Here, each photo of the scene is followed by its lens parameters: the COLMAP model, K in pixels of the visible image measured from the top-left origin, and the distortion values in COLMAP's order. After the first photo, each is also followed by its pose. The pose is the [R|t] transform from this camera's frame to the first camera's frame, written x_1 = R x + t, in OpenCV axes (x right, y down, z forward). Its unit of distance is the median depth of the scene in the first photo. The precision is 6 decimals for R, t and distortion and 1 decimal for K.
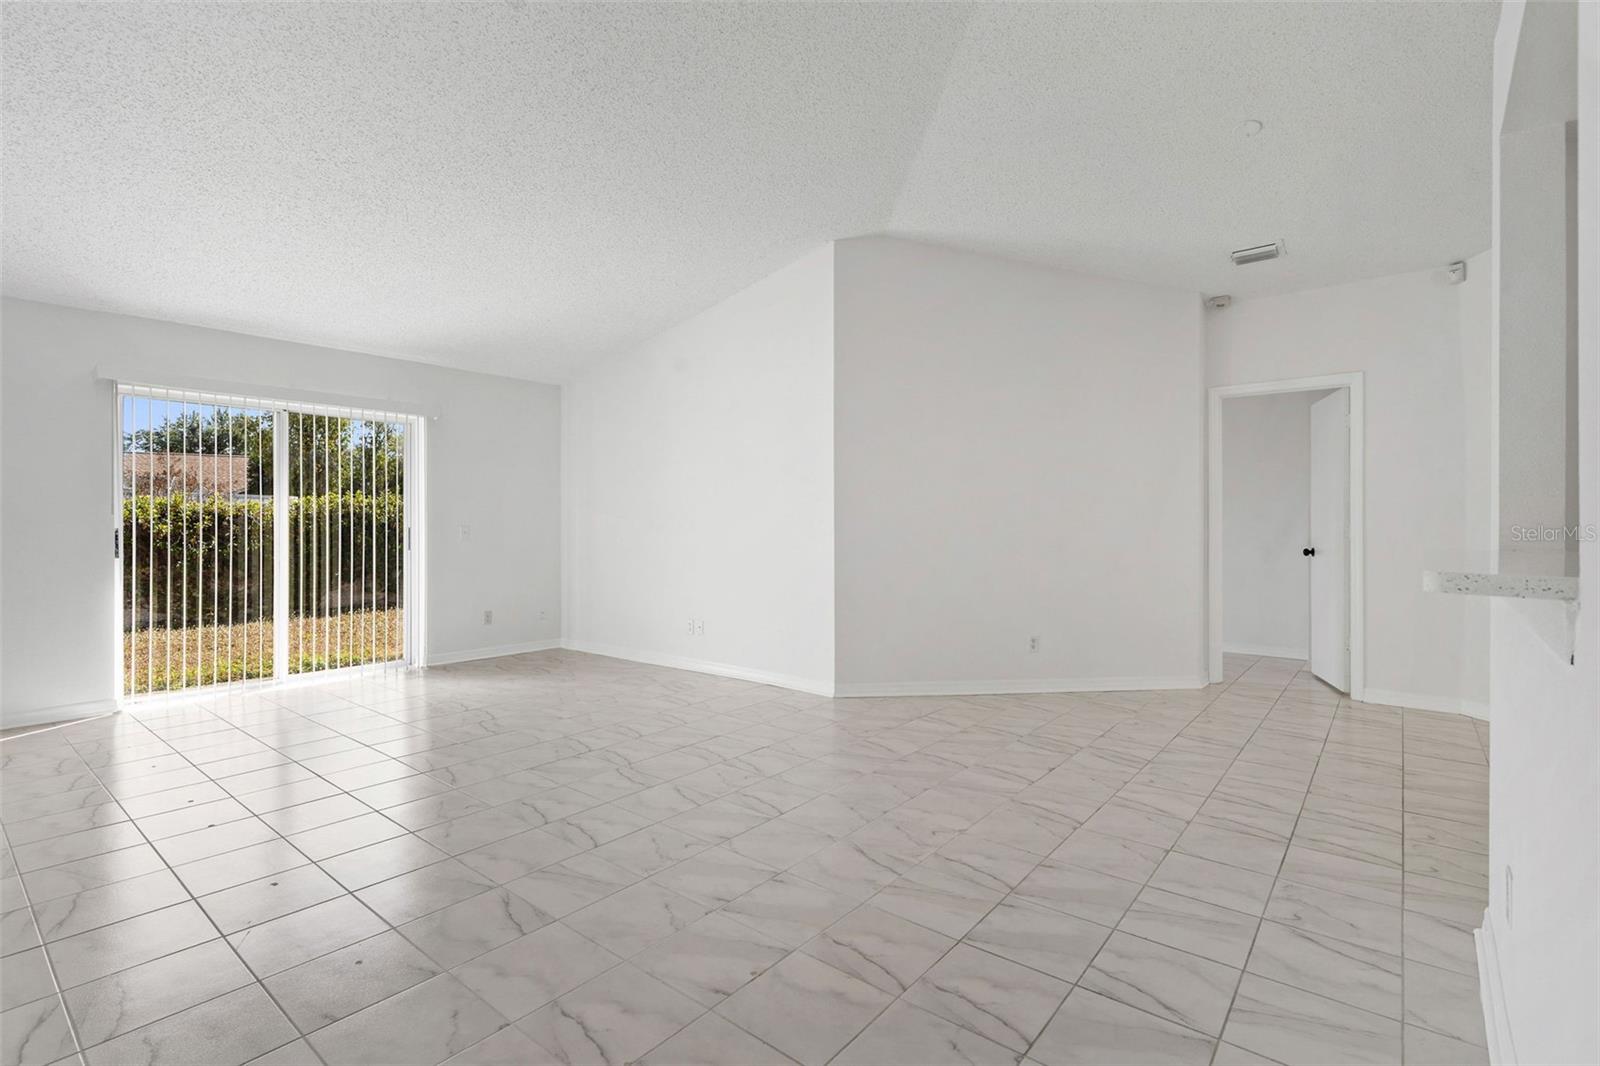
lens RADIAL K [[743.6, 0, 801.8], [0, 743.6, 524.0], [0, 0, 1]] dist [-0.007580, 0.000465]
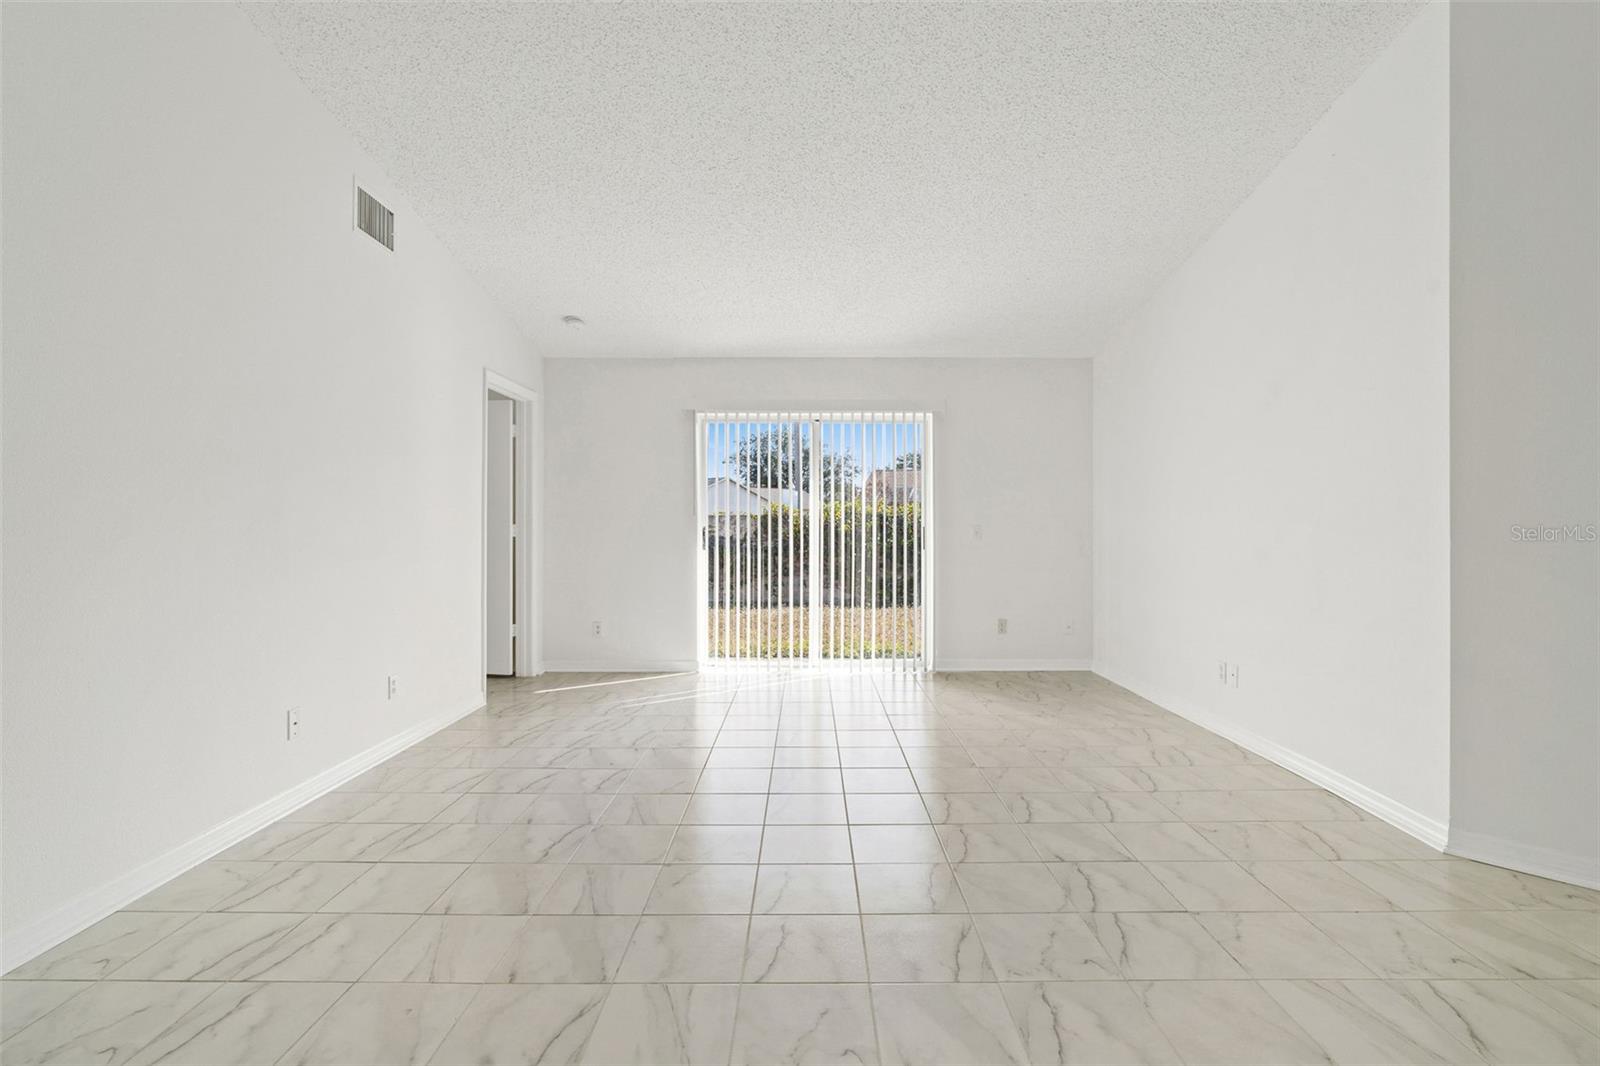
lens RADIAL K [[732.3, 0, 813.5], [0, 732.3, 525.0], [0, 0, 1]] dist [-0.002939, 0.000344]
pose [[0.635313, 0.001311, -0.772253, 0.190473], [-0.000902, 0.999999, 0.000955, 0.002294], [0.772254, 0.000090, 0.635314, 0.398250]]
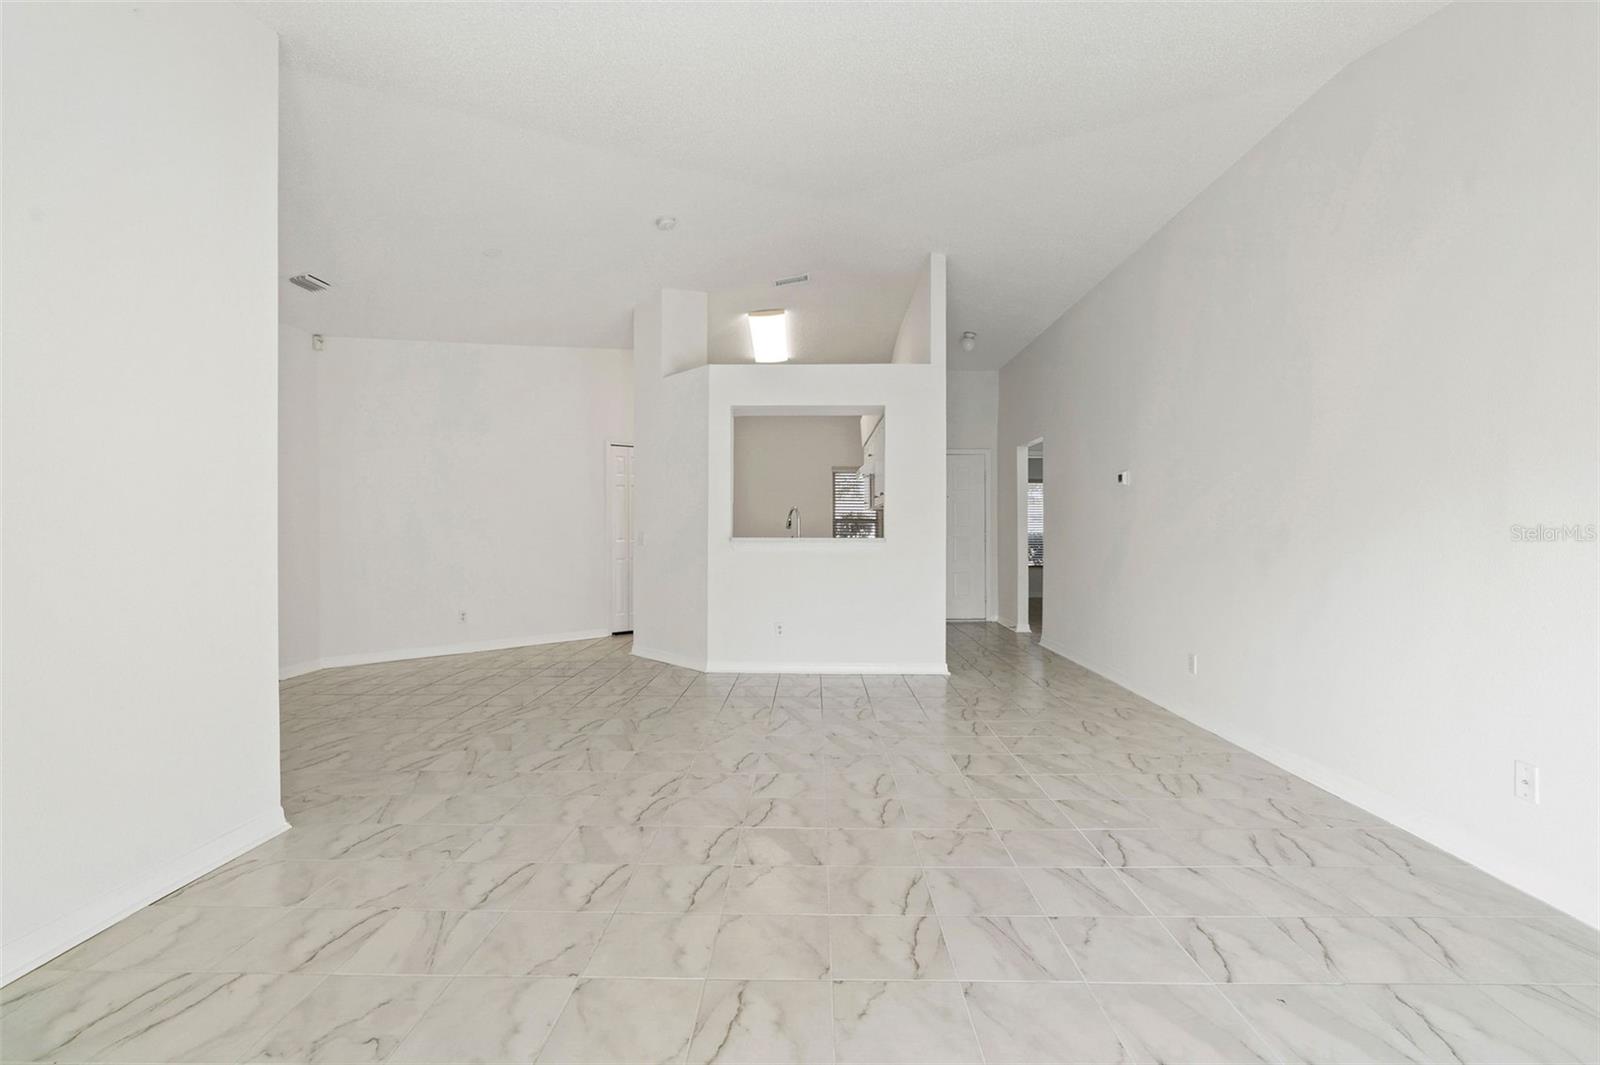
lens RADIAL K [[748.7, 0, 800.0], [0, 748.7, 532.5], [0, 0, 1]] dist [0.046309, 0.000300]
pose [[-0.613943, -0.001859, 0.789348, -0.813458], [0.000564, 0.999996, 0.002794, 0.002061], [-0.789350, 0.002161, -0.613940, 1.274390]]
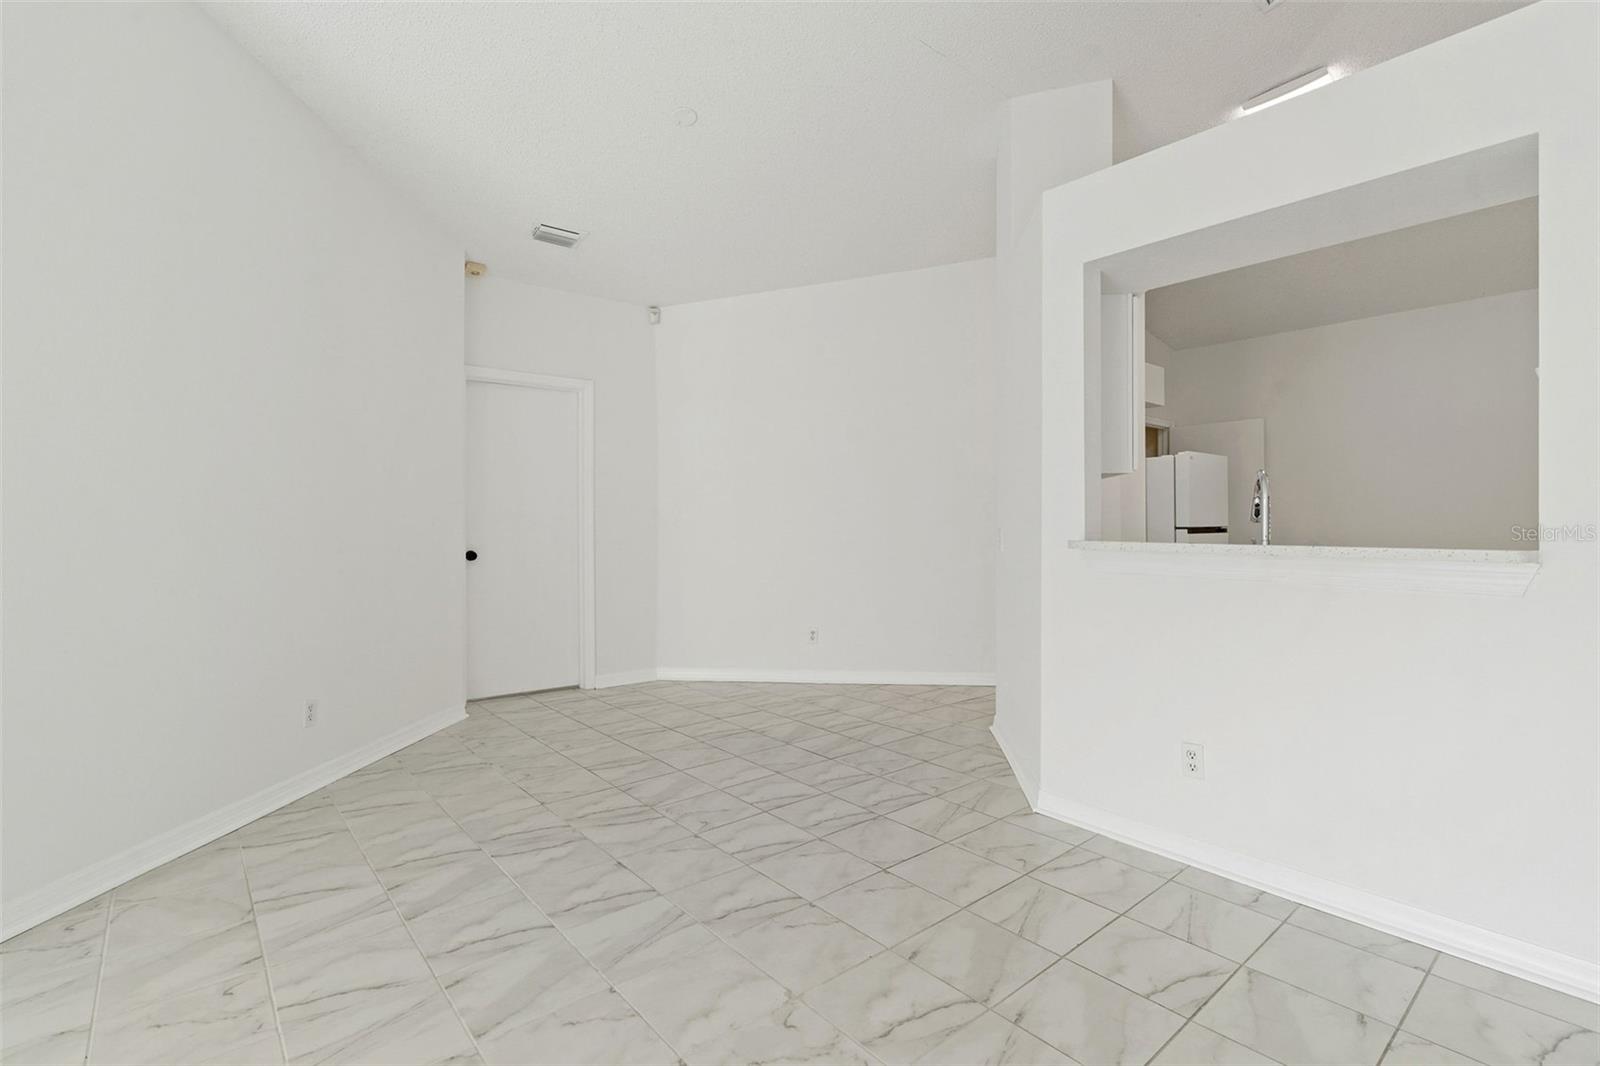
lens RADIAL K [[743.6, 0, 801.8], [0, 743.6, 524.0], [0, 0, 1]] dist [-0.007580, 0.000465]
pose [[0.179825, 0.001872, 0.983697, -0.286040], [0.000456, 0.999998, -0.001986, 0.003880], [-0.983698, 0.000806, 0.179824, 0.601455]]
